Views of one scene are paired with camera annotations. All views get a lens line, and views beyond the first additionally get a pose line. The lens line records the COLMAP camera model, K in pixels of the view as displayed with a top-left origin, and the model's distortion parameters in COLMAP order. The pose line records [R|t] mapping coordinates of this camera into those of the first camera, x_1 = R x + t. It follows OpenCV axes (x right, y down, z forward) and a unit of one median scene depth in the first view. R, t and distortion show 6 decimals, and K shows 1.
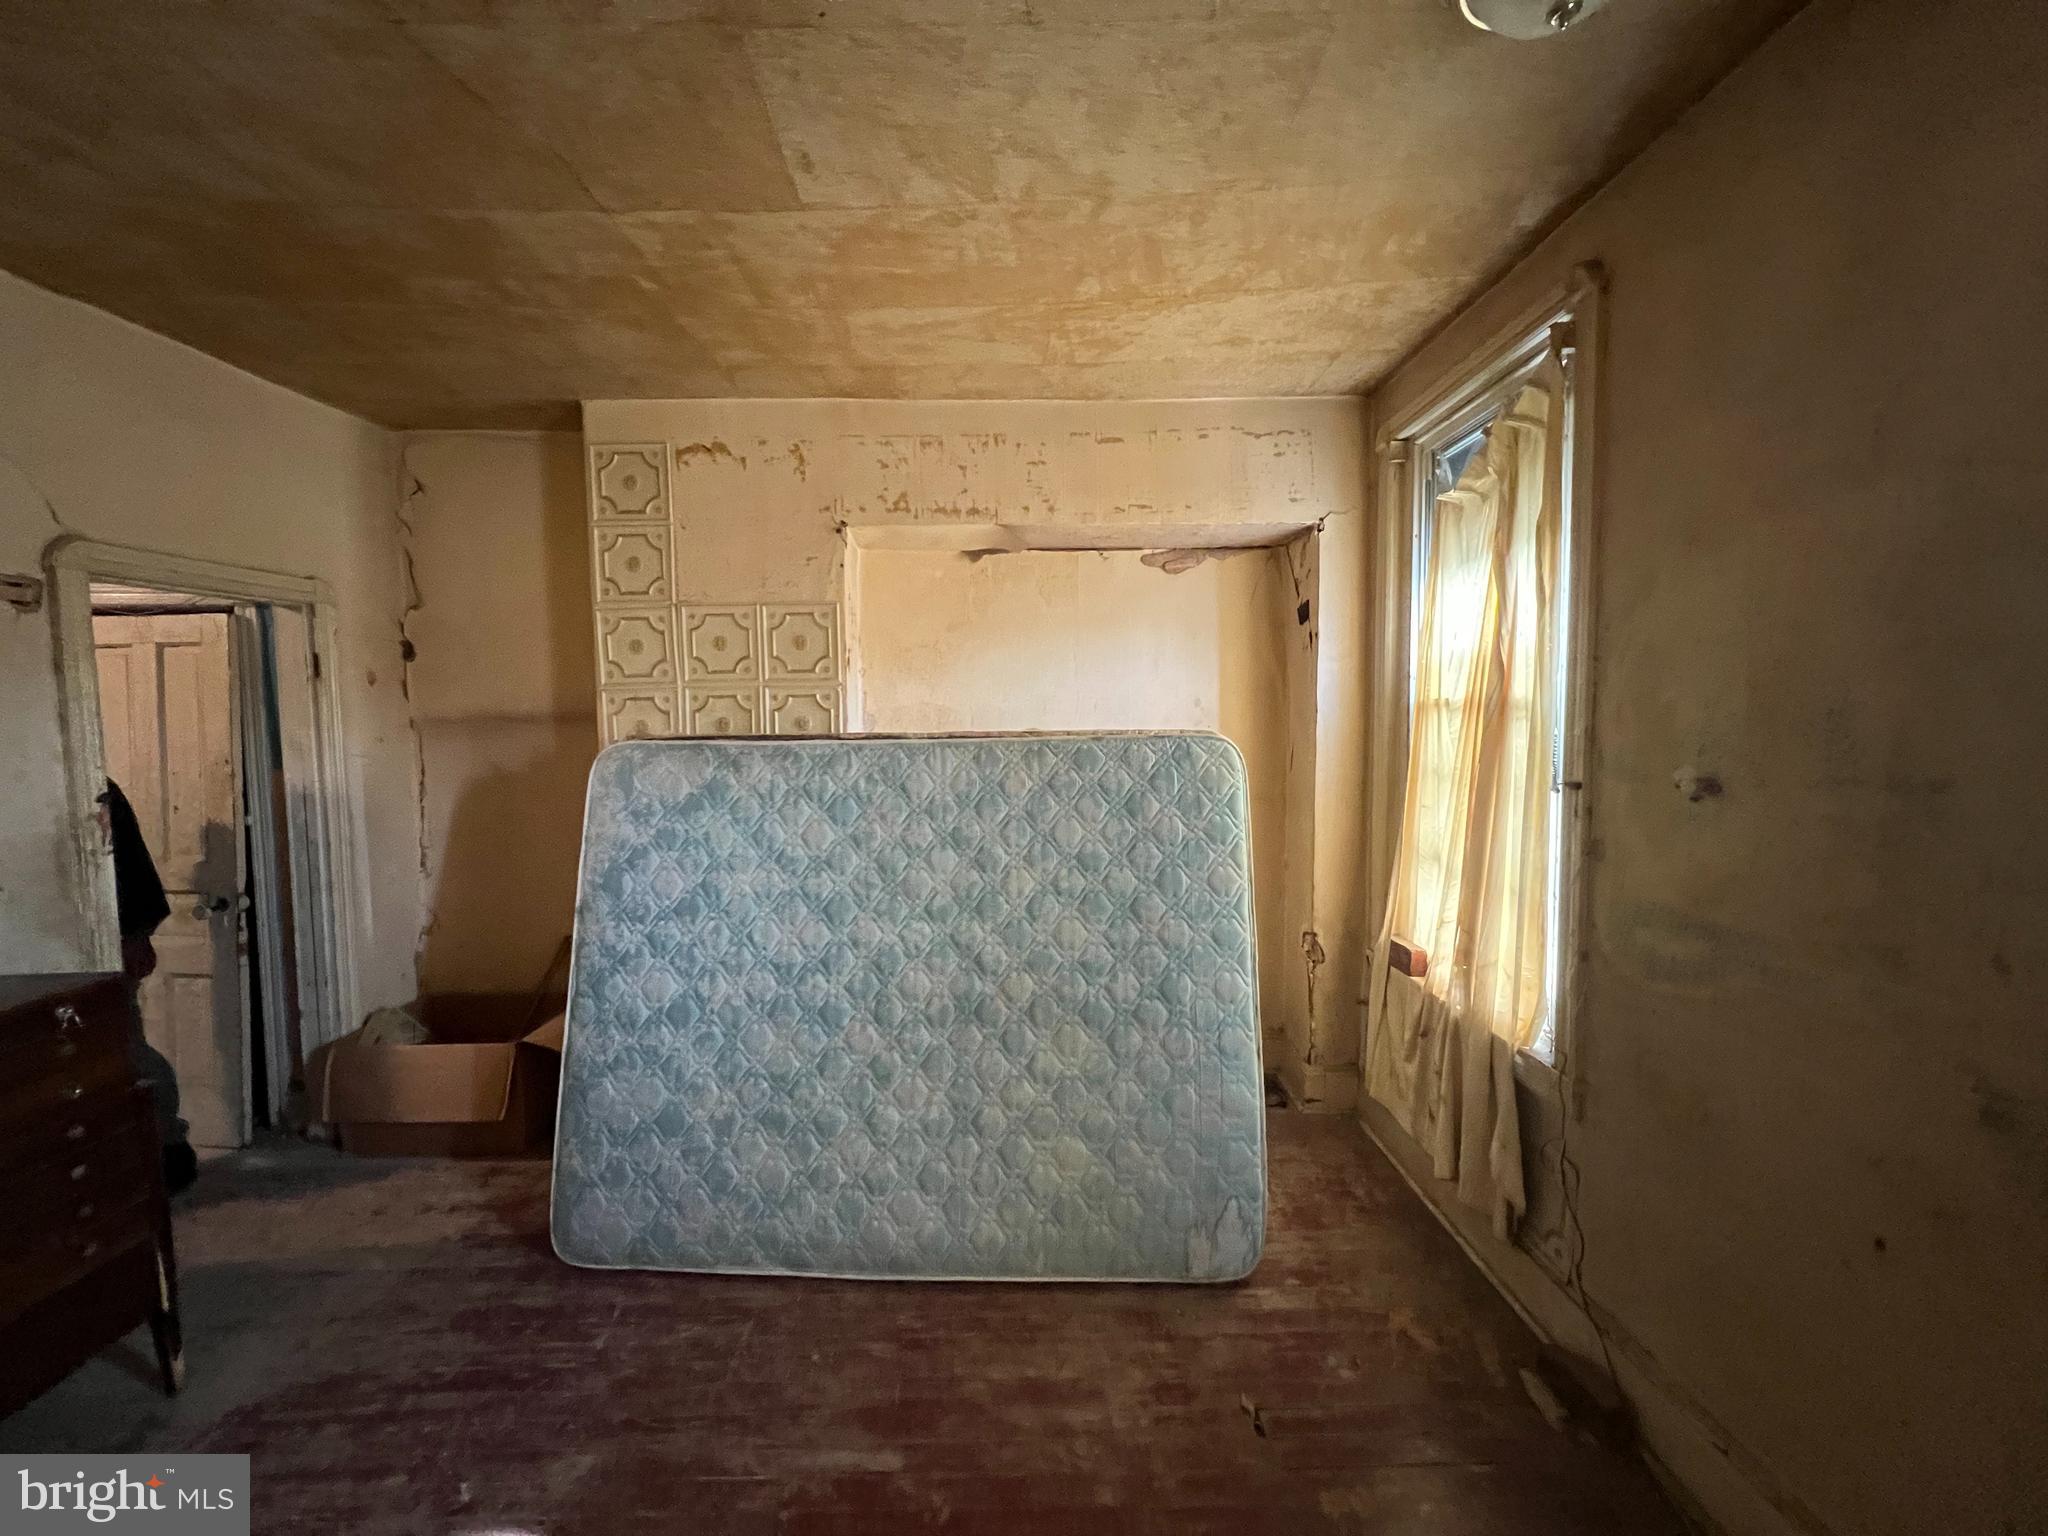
lens RADIAL K [[815.5, 0, 1010.3], [0, 815.5, 767.9], [0, 0, 1]] dist [0.000031, -0.000420]
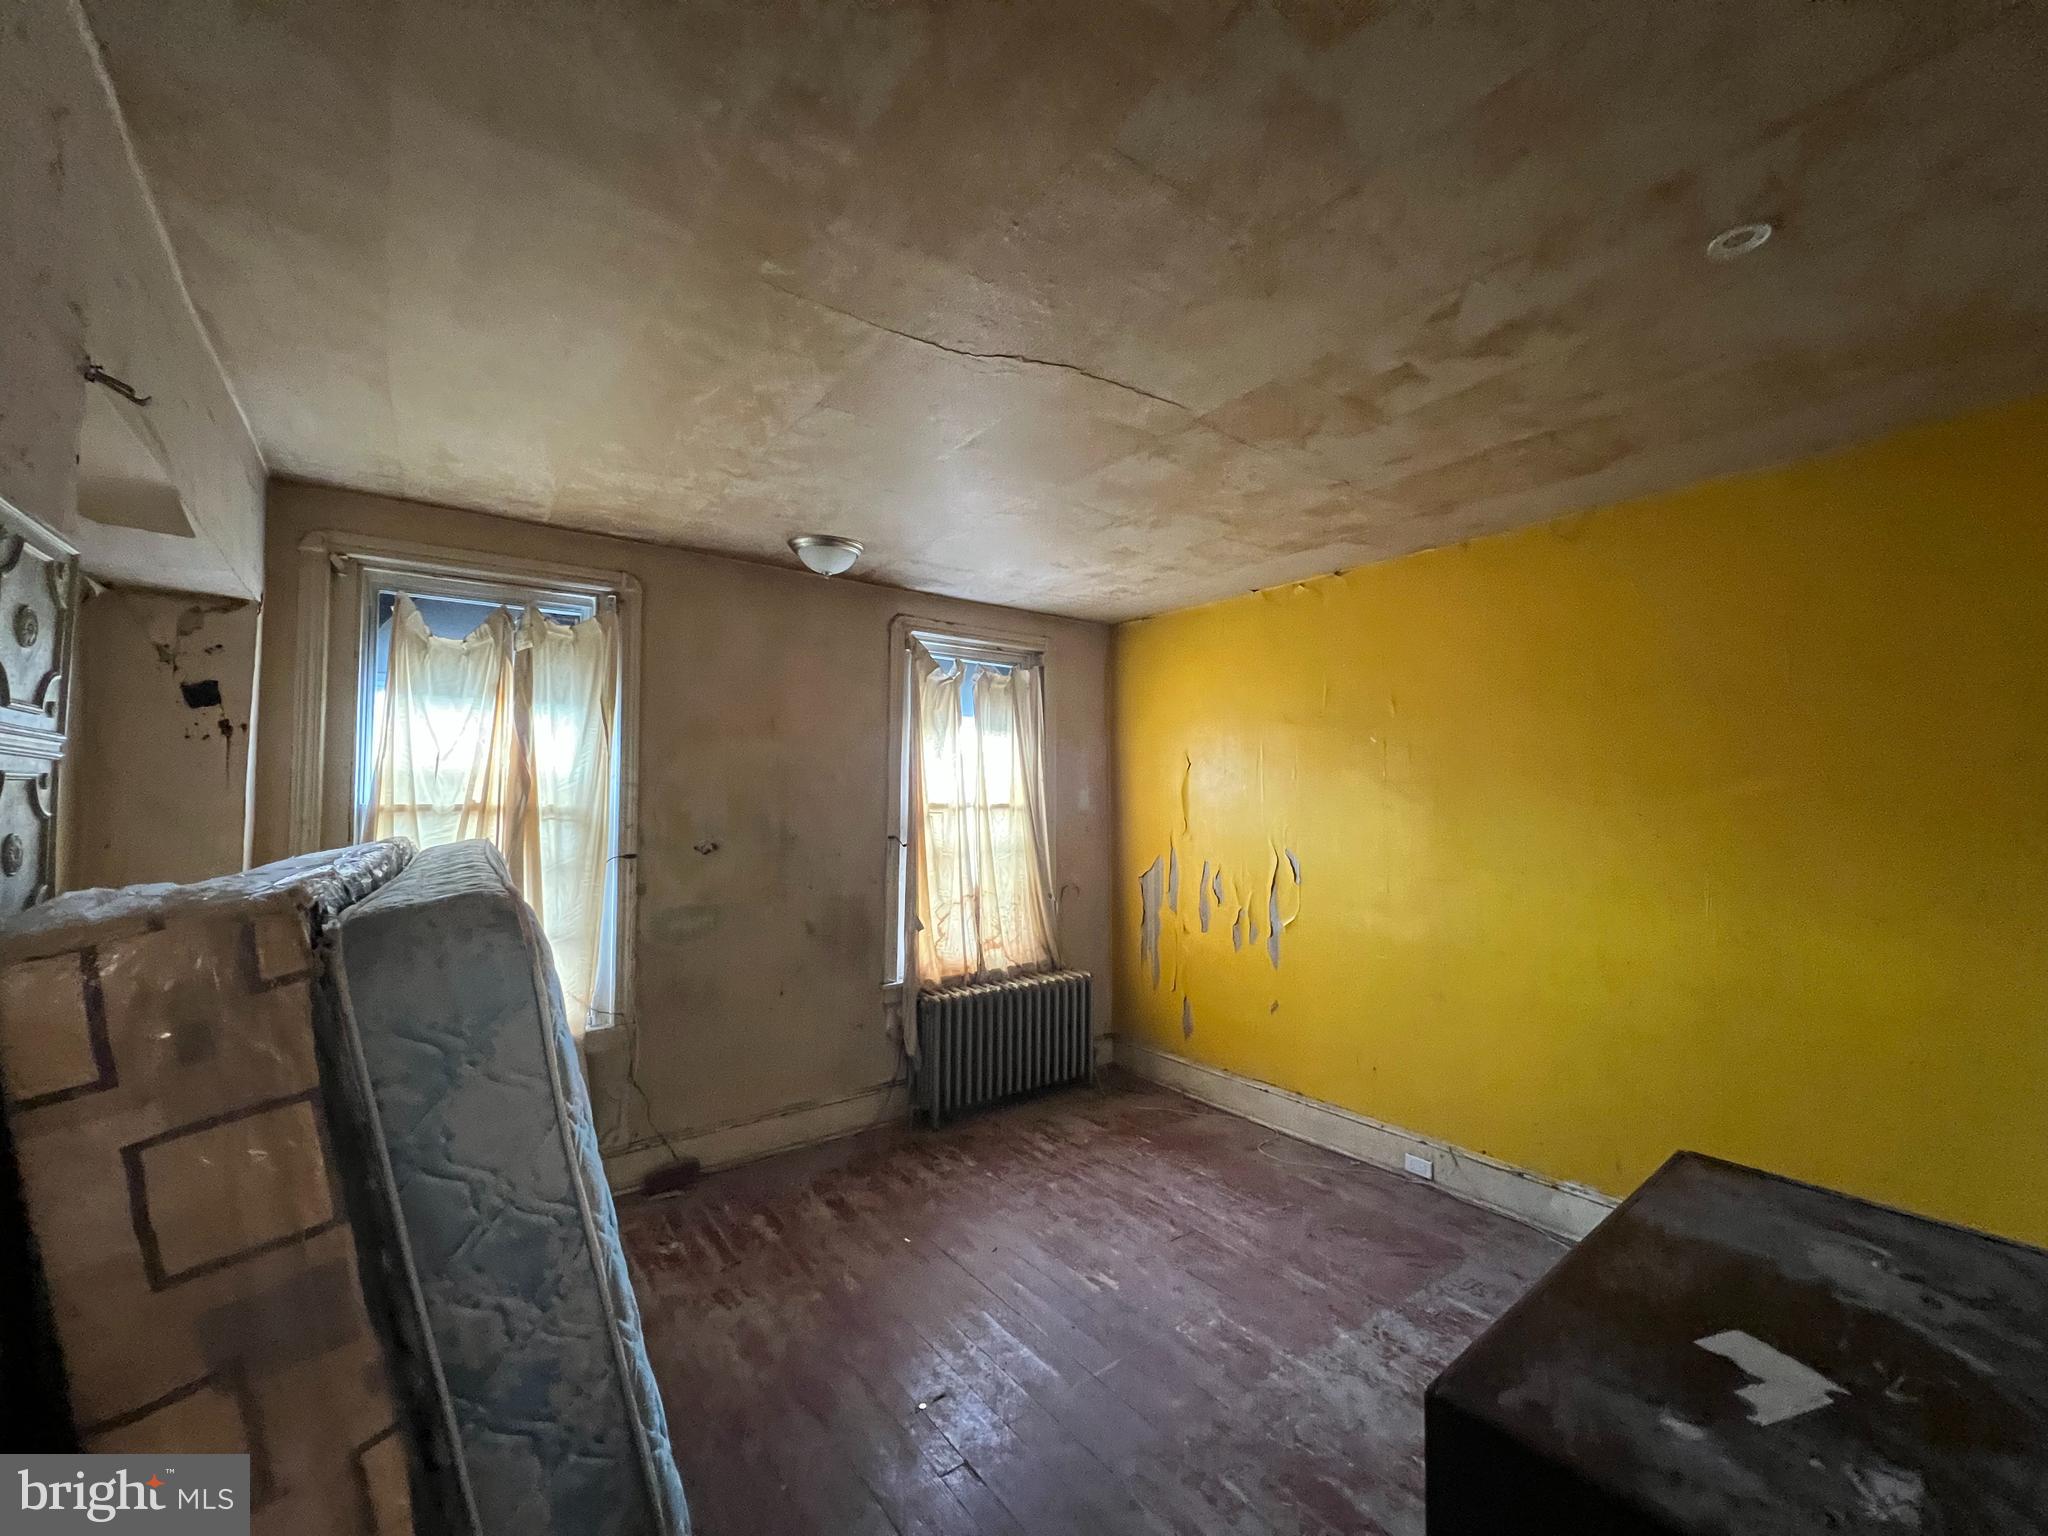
lens RADIAL K [[815.5, 0, 1020.6], [0, 815.5, 775.8], [0, 0, 1]] dist [0.000031, -0.000420]
pose [[-0.572094, 0.043518, 0.819033, -1.235838], [0.058978, 0.998189, -0.011841, -0.083188], [-0.818065, 0.041531, -0.573625, 1.292616]]
